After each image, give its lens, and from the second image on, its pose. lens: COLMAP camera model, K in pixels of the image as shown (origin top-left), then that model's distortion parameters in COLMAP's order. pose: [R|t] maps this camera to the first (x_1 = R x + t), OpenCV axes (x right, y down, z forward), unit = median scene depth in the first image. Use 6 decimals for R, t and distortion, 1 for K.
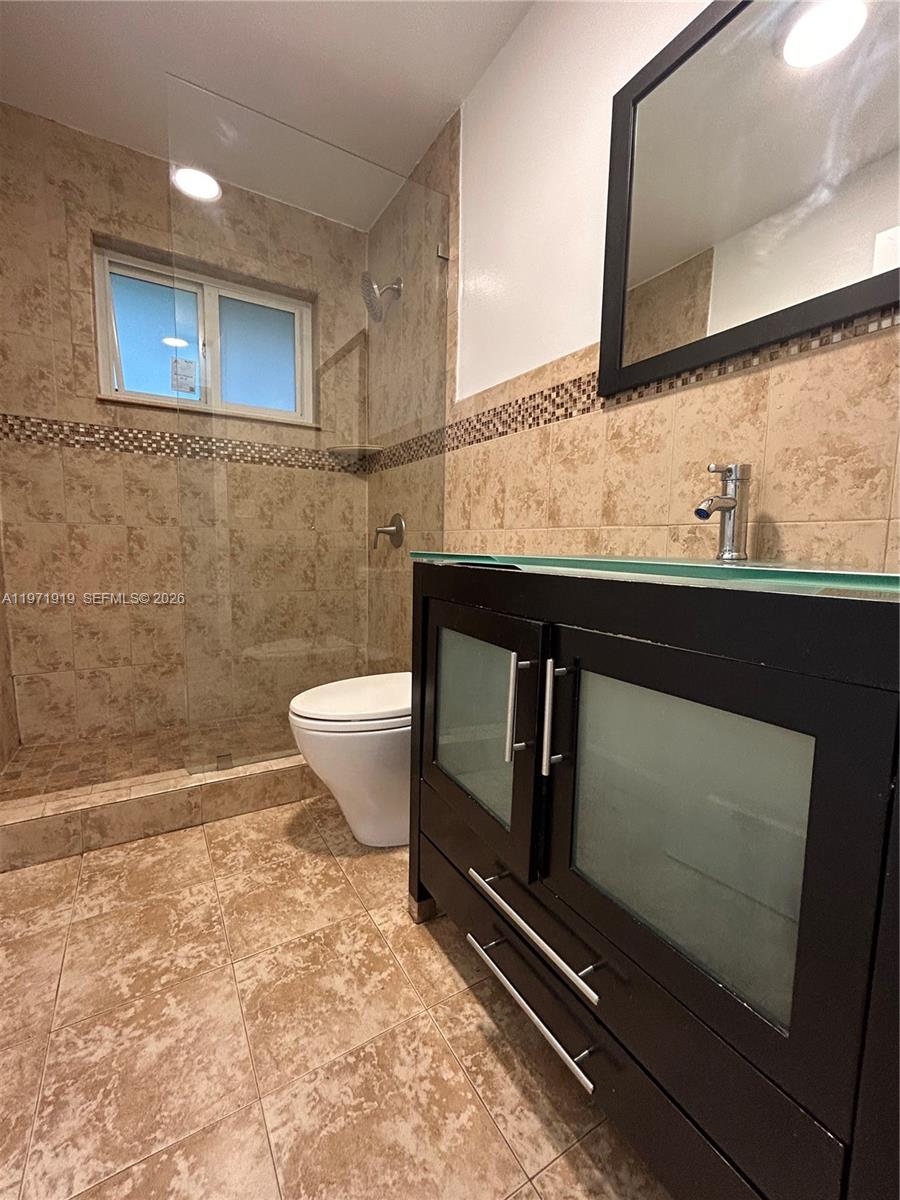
lens RADIAL K [[480.5, 0, 446.8], [0, 480.5, 592.2], [0, 0, 1]] dist [-0.001147, 0.000040]
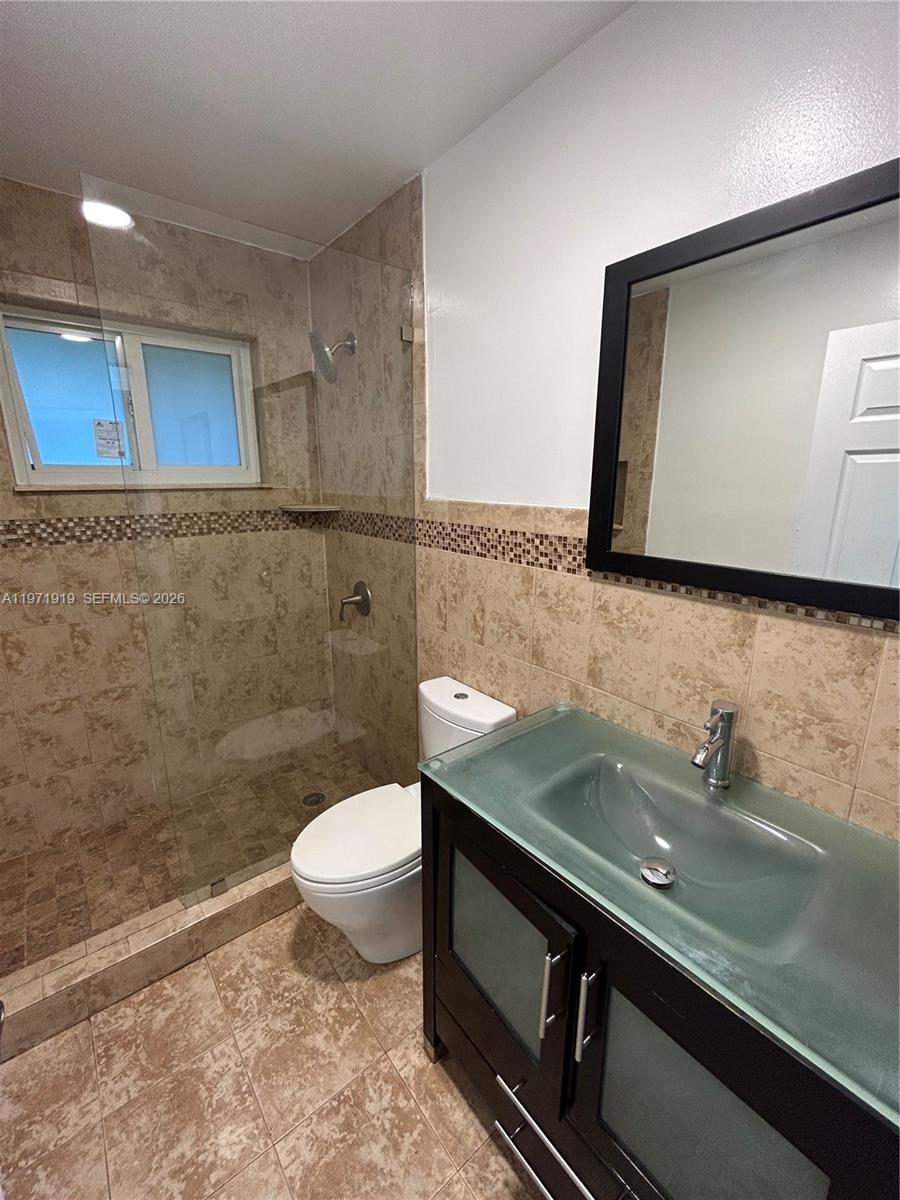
lens RADIAL K [[480.5, 0, 445.6], [0, 480.5, 606.5], [0, 0, 1]] dist [-0.001147, 0.000040]
pose [[0.991630, -0.049105, 0.119412, -0.067357], [0.033562, 0.991095, 0.128856, -0.296505], [-0.124676, -0.123769, 0.984448, 0.014374]]
